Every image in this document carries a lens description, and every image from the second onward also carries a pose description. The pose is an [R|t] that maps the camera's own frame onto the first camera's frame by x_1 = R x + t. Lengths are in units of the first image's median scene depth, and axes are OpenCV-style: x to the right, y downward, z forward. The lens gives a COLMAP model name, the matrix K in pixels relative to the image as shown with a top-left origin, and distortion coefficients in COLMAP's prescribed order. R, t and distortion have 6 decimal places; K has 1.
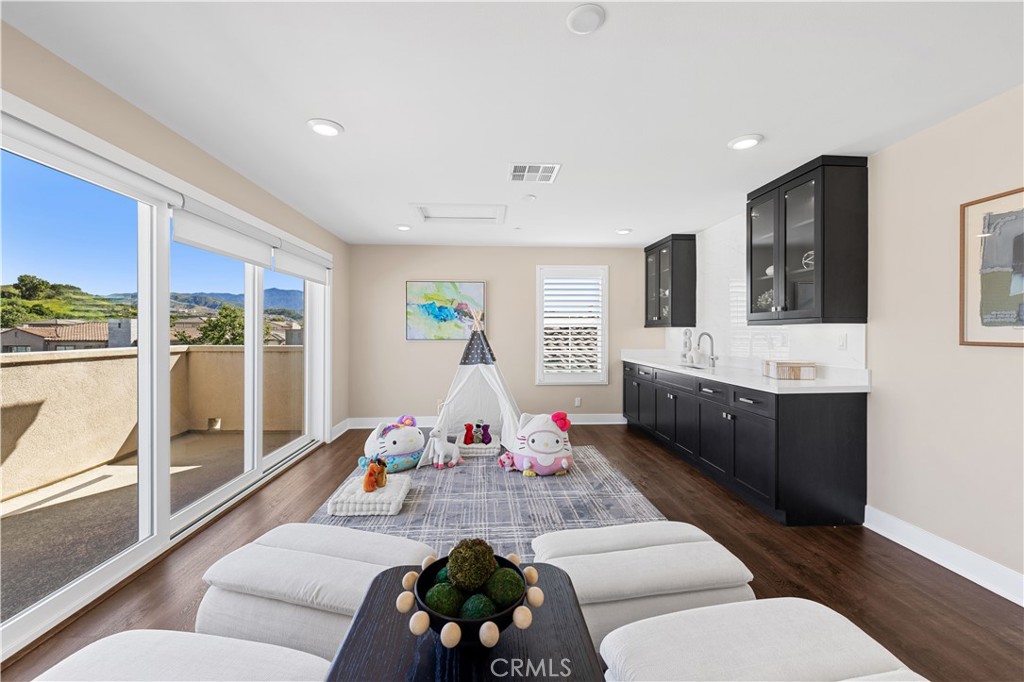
lens RADIAL K [[402.1, 0, 514.7], [0, 402.1, 333.5], [0, 0, 1]] dist [0.003105, -0.000172]
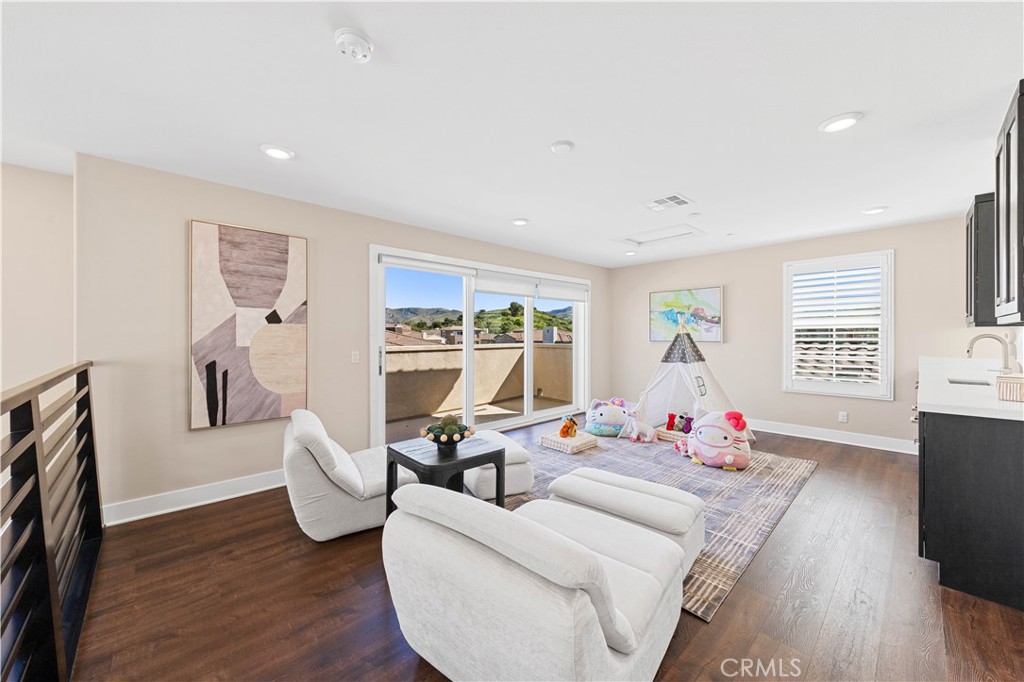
lens RADIAL K [[379.9, 0, 510.4], [0, 379.9, 339.0], [0, 0, 1]] dist [-0.001413, -0.000113]
pose [[0.628866, 0.004386, -0.777501, 0.456157], [0.000177, 0.999983, 0.005784, 0.002547], [0.777514, -0.003775, 0.628855, -0.056976]]
